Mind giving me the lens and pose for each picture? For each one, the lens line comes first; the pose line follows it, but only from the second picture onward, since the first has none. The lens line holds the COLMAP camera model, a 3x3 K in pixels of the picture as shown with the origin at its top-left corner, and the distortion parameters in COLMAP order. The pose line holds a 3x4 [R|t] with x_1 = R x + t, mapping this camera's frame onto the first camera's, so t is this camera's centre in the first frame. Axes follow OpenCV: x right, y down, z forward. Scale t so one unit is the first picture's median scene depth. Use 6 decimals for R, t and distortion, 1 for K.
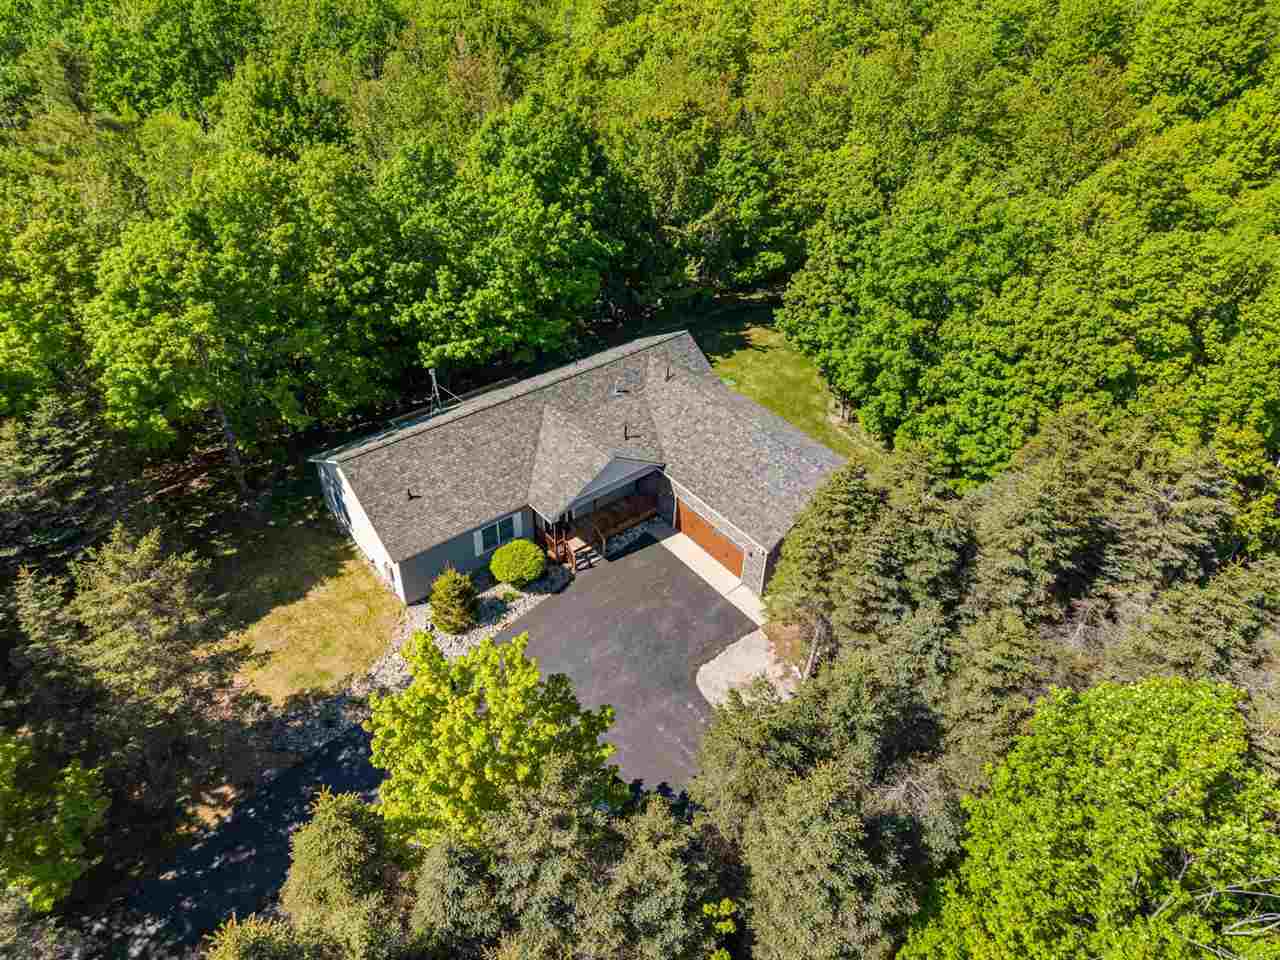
lens RADIAL K [[848.4, 0, 640.0], [0, 848.4, 480.0], [0, 0, 1]] dist [0.001129, -0.003532]
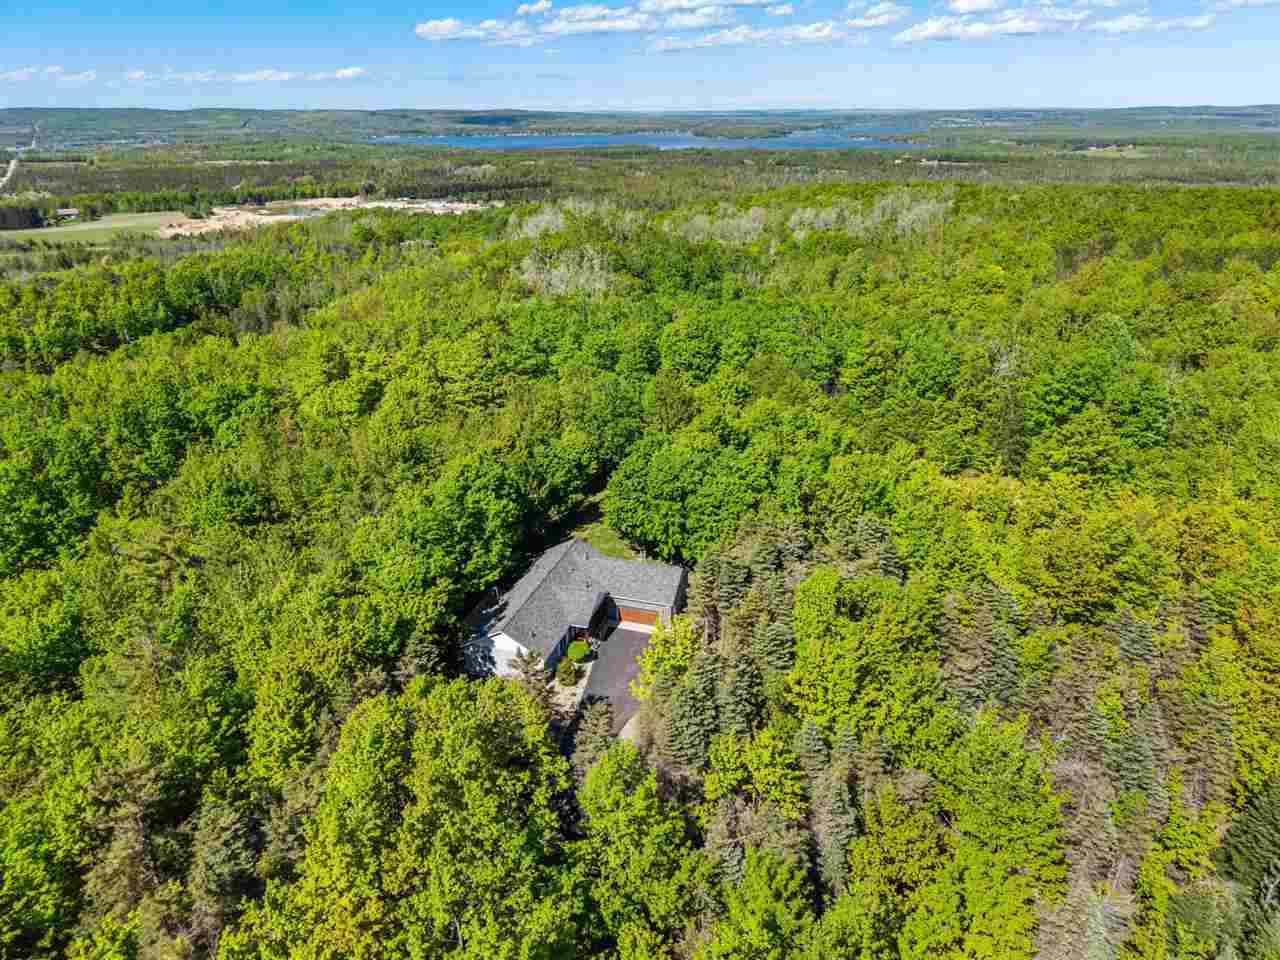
lens RADIAL K [[848.4, 0, 640.0], [0, 848.4, 480.0], [0, 0, 1]] dist [0.001129, -0.003532]
pose [[0.827078, -0.252920, 0.501969, -1.039172], [0.368925, 0.918030, -0.145310, 0.070521], [-0.424071, 0.305371, 0.852592, -1.137340]]
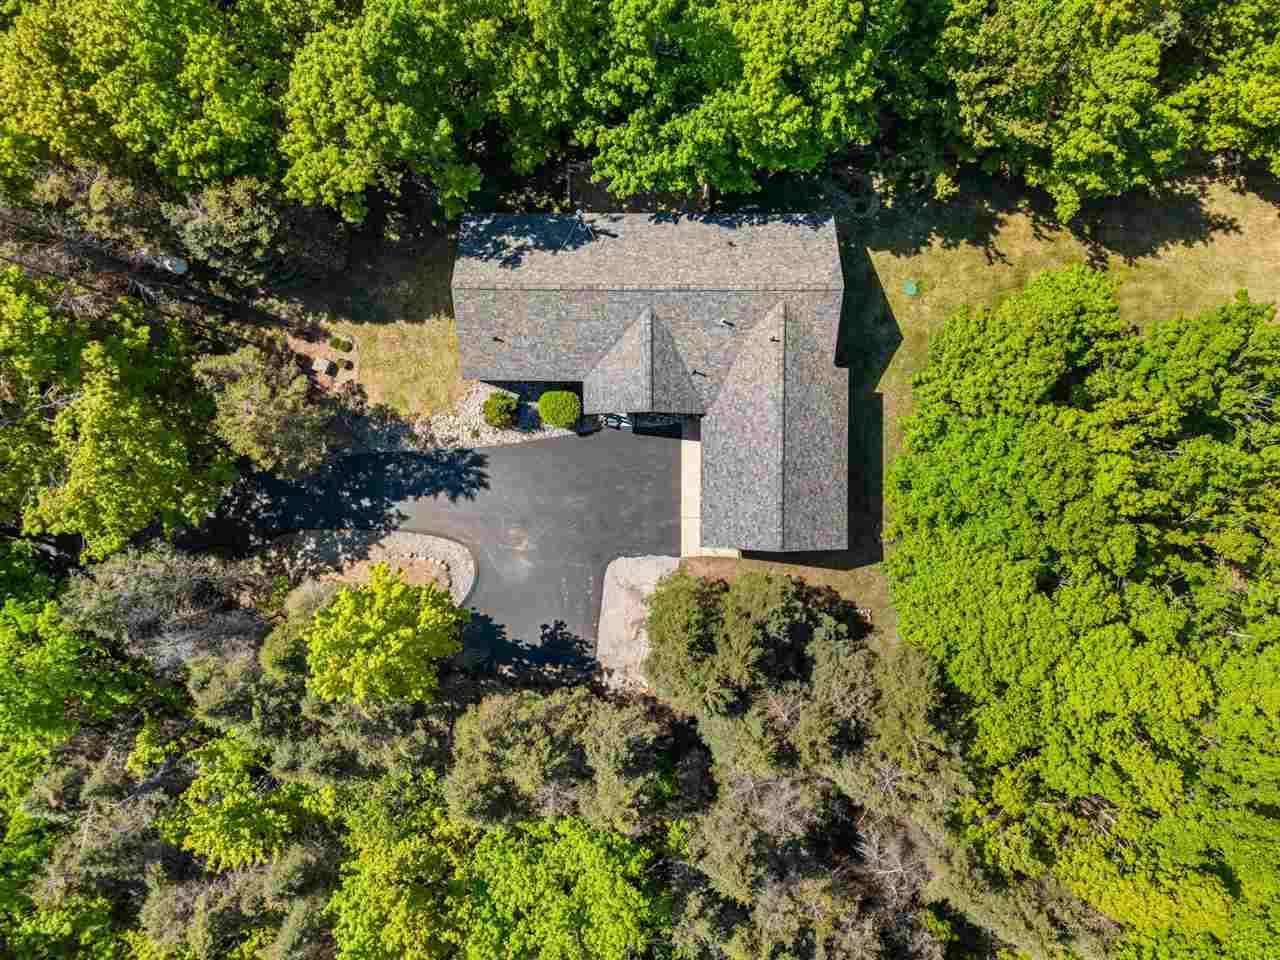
lens RADIAL K [[848.4, 0, 640.0], [0, 848.4, 480.0], [0, 0, 1]] dist [0.001129, -0.003532]
pose [[0.776593, 0.629469, -0.025912, 0.049500], [-0.380931, 0.501930, 0.776503, -0.887034], [0.501791, -0.593156, 0.629580, 0.210199]]
